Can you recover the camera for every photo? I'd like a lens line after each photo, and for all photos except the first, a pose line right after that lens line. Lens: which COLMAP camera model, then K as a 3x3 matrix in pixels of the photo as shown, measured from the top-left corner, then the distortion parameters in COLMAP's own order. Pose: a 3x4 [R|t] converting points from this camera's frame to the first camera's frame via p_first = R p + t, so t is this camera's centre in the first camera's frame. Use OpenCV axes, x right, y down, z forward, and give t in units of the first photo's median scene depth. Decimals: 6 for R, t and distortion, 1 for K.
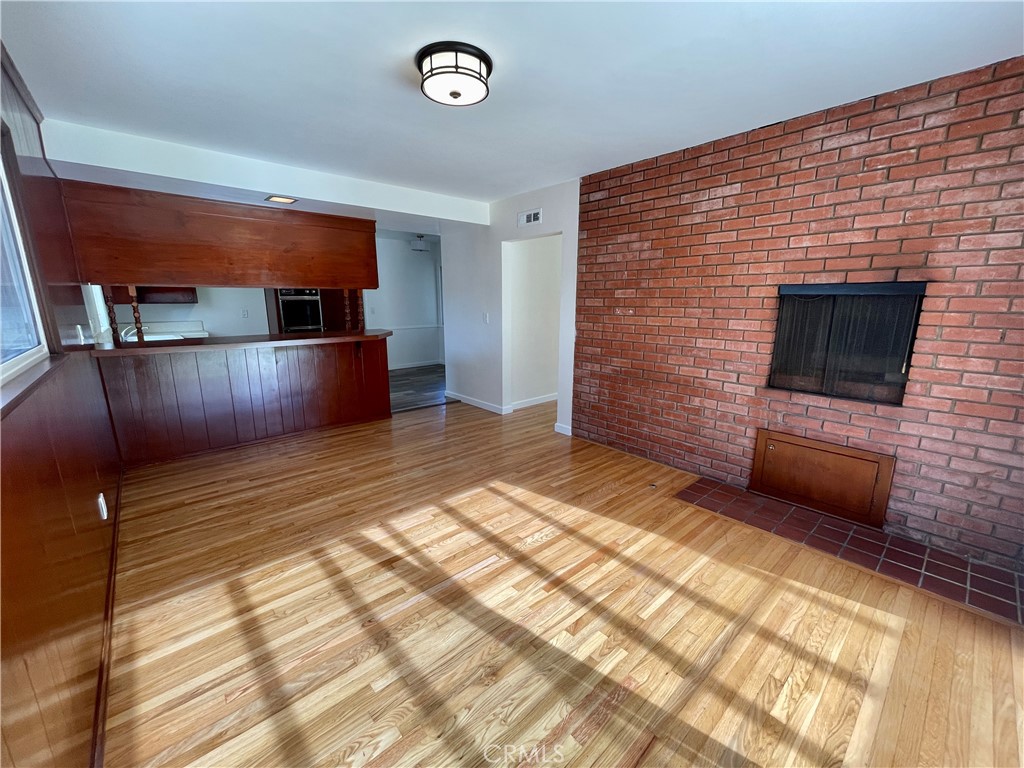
lens RADIAL K [[411.9, 0, 510.7], [0, 411.9, 385.0], [0, 0, 1]] dist [-0.001112, 0.000160]
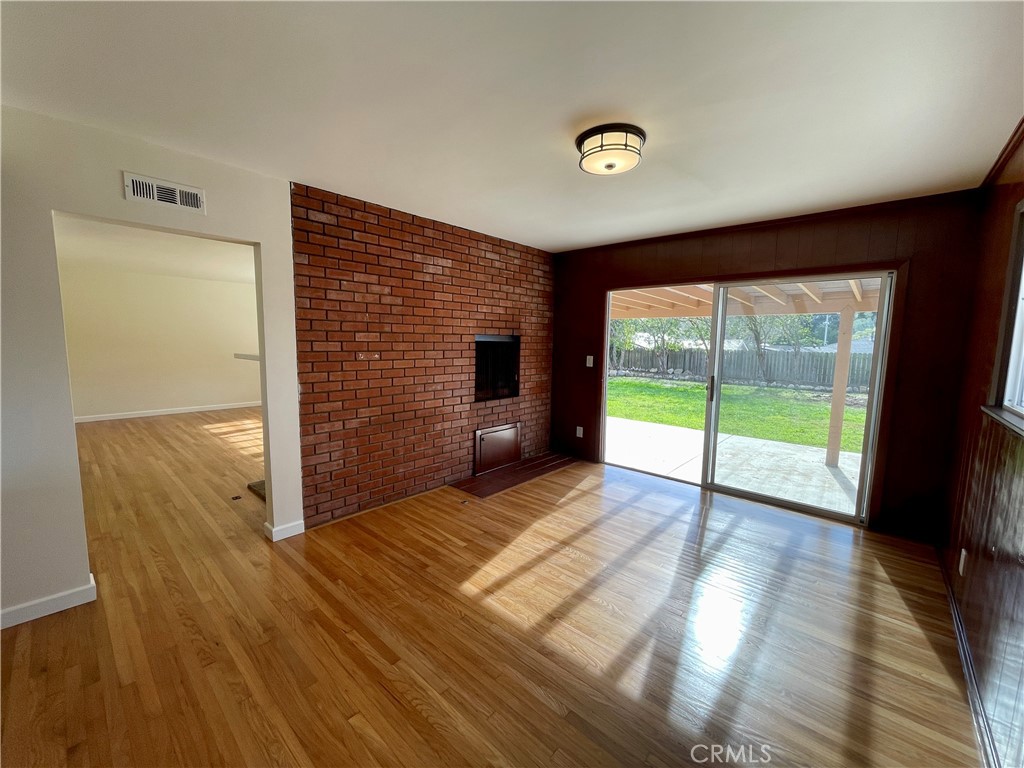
lens RADIAL K [[411.9, 0, 508.9], [0, 411.9, 384.9], [0, 0, 1]] dist [-0.001112, 0.000160]
pose [[-0.108096, -0.110188, 0.988015, -0.771102], [0.188101, 0.973619, 0.129163, -0.202305], [-0.976183, 0.199809, -0.084518, 0.901448]]
